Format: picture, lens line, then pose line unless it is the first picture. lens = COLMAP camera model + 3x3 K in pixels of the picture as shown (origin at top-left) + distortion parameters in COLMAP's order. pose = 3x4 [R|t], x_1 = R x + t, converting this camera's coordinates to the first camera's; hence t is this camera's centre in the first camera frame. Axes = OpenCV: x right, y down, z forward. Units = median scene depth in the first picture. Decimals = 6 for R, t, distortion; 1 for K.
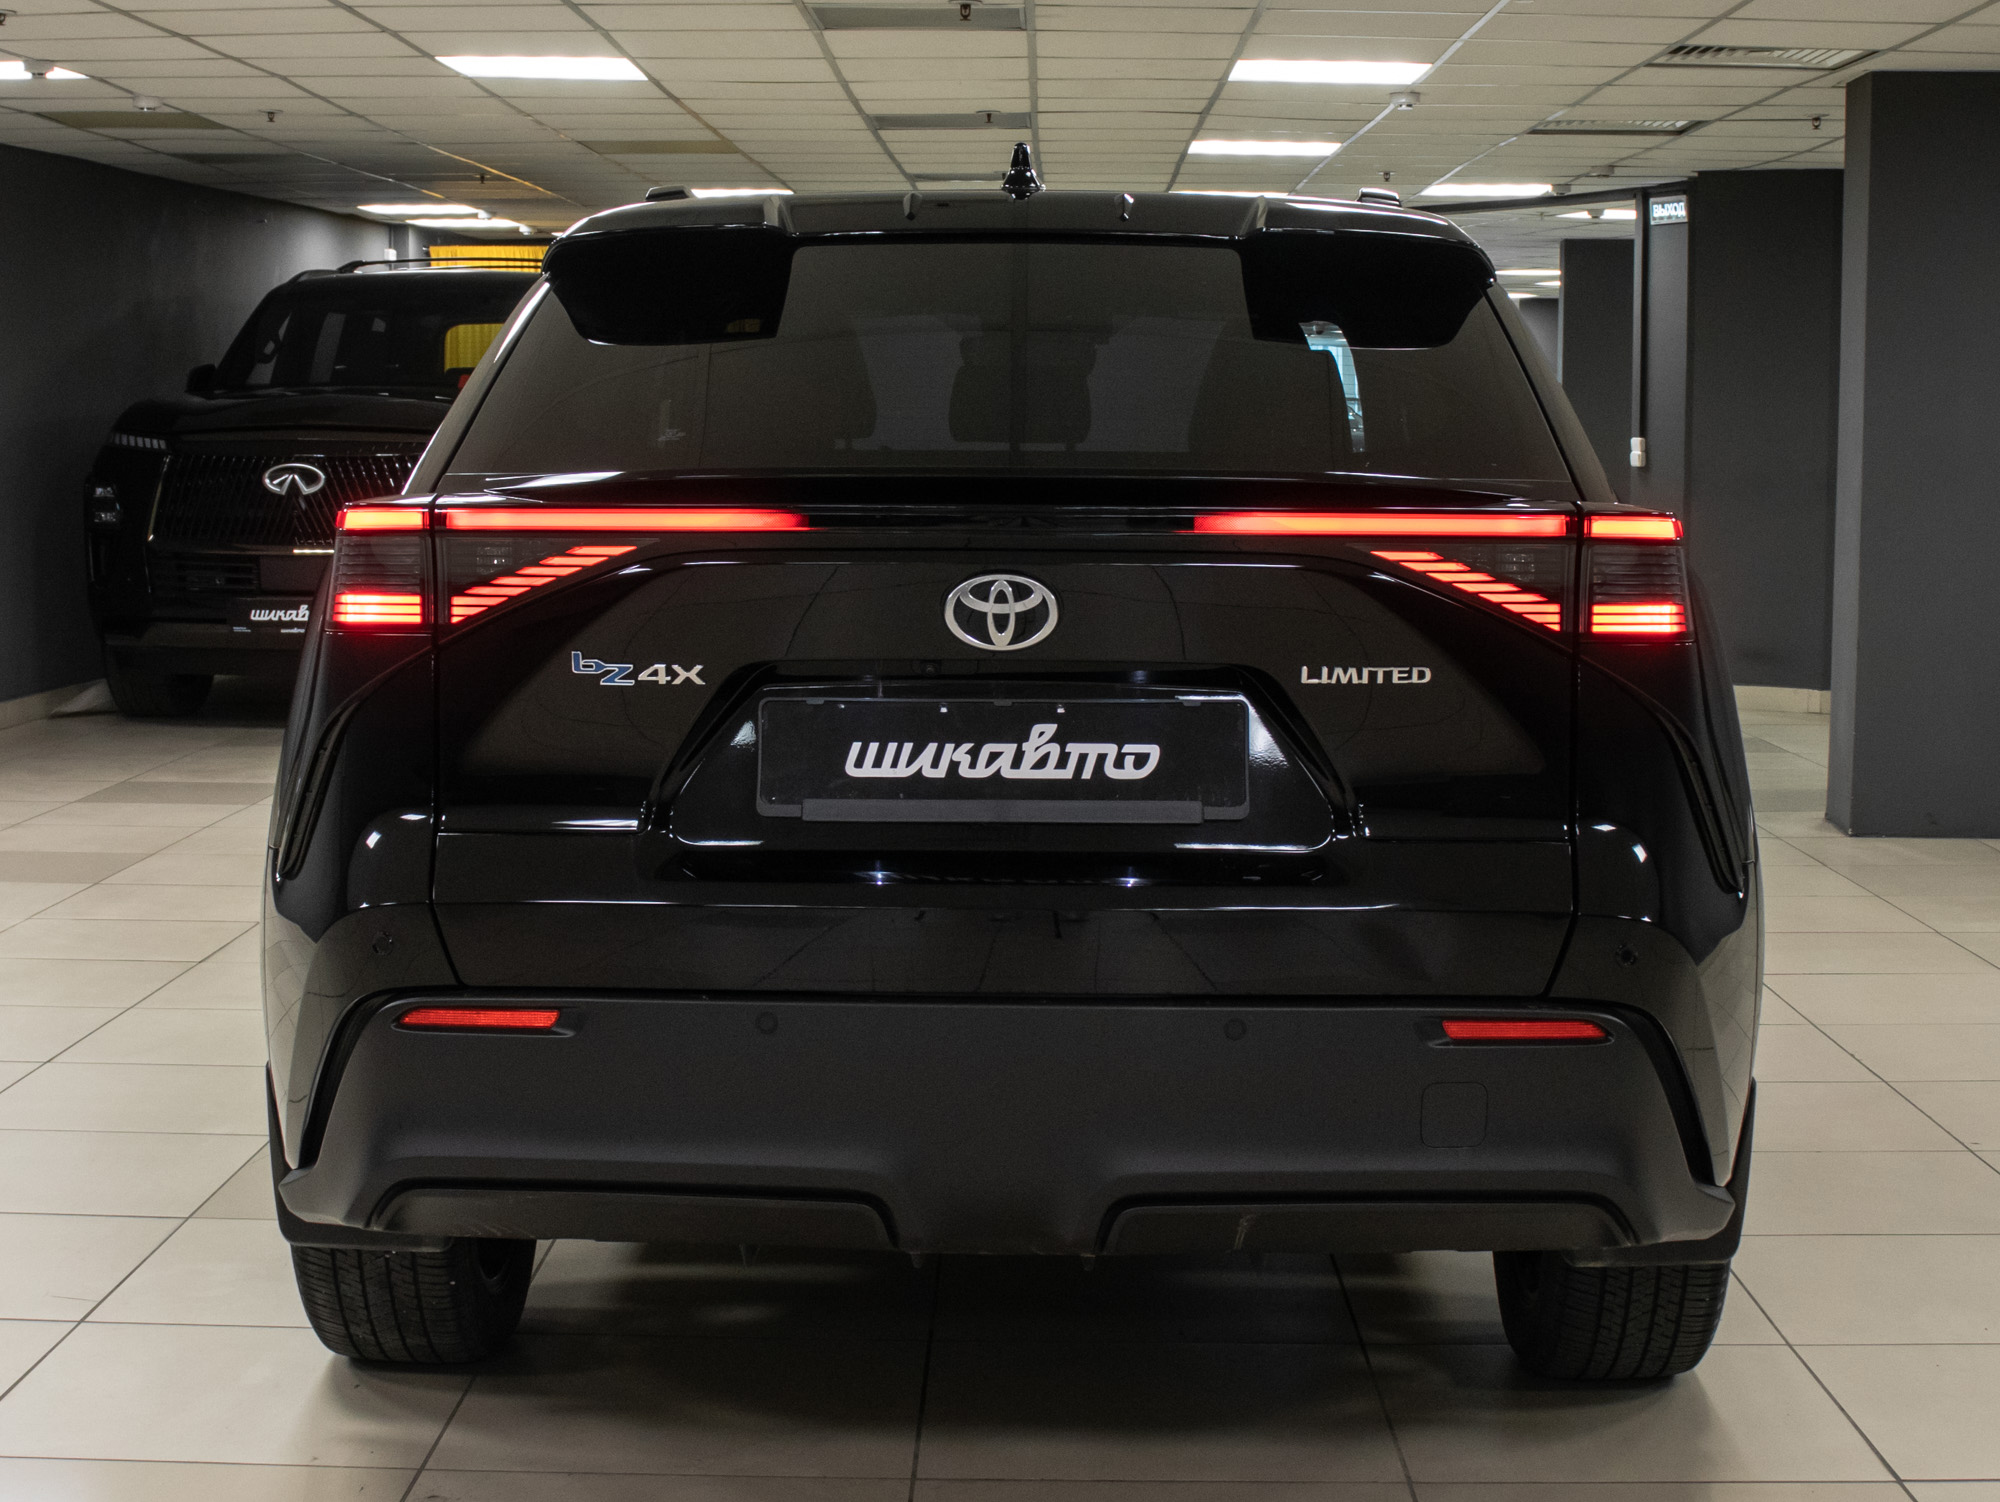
lens RADIAL K [[3245.6, 0, 1000.2], [0, 3245.6, 682.2], [0, 0, 1]] dist [-0.139880, -0.061331]
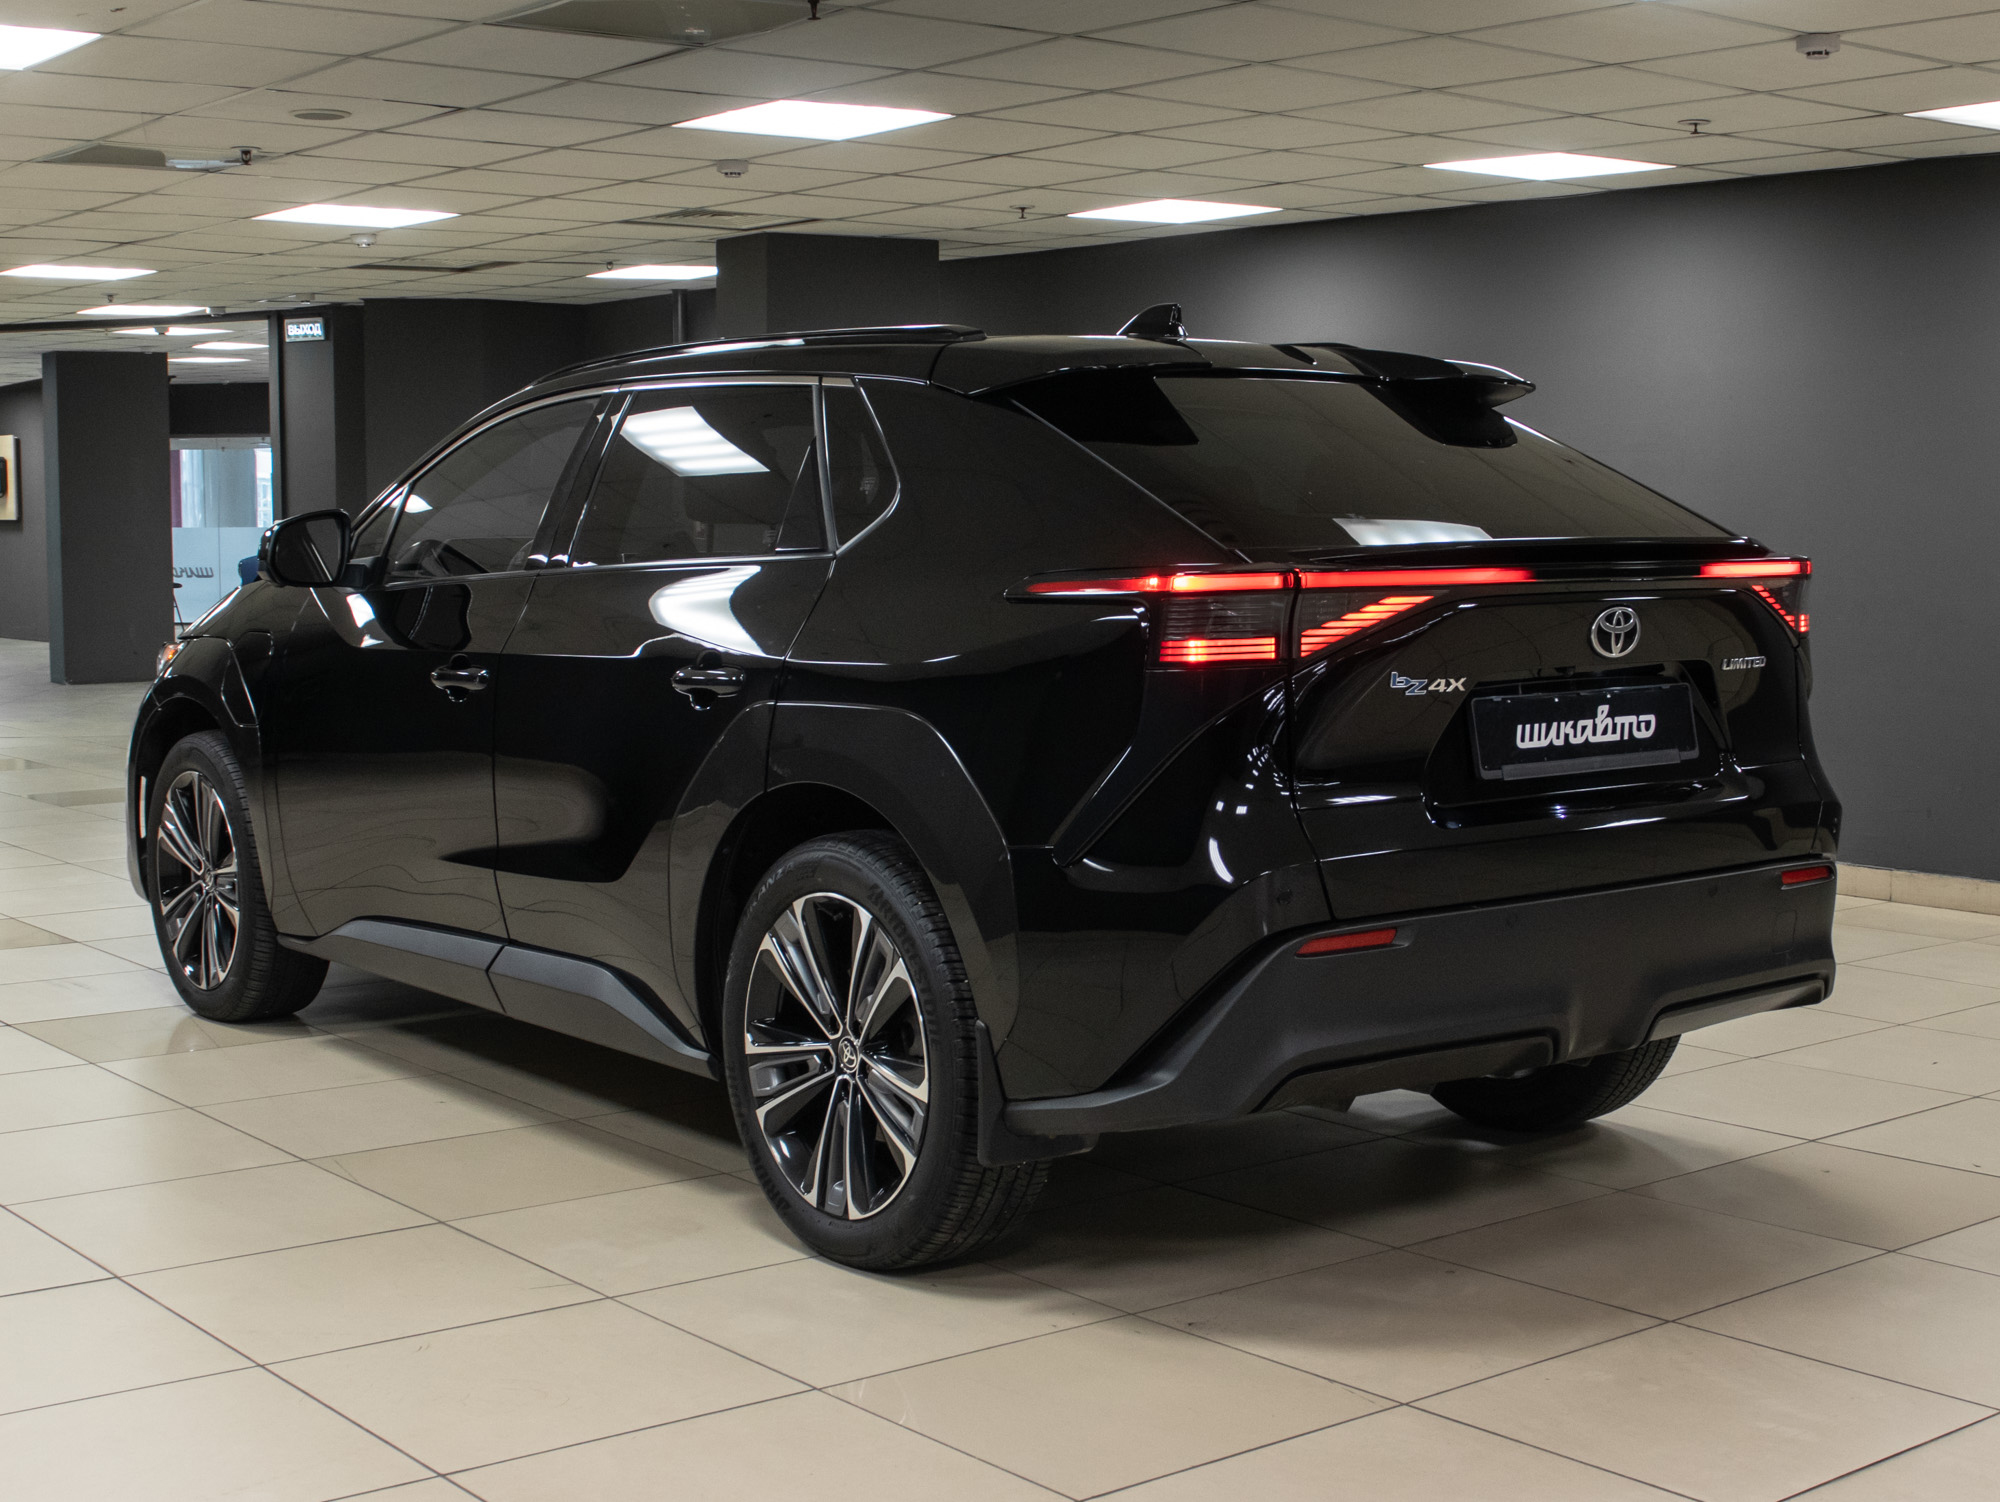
lens RADIAL K [[2760.6, 0, 1000.0], [0, 2760.6, 751.0], [0, 0, 1]] dist [-0.115929, 0.002711]
pose [[0.774482, -0.066589, 0.629081, -1.014682], [0.060475, 0.997683, 0.031154, -0.022885], [-0.629699, 0.013915, 0.776715, 0.180475]]
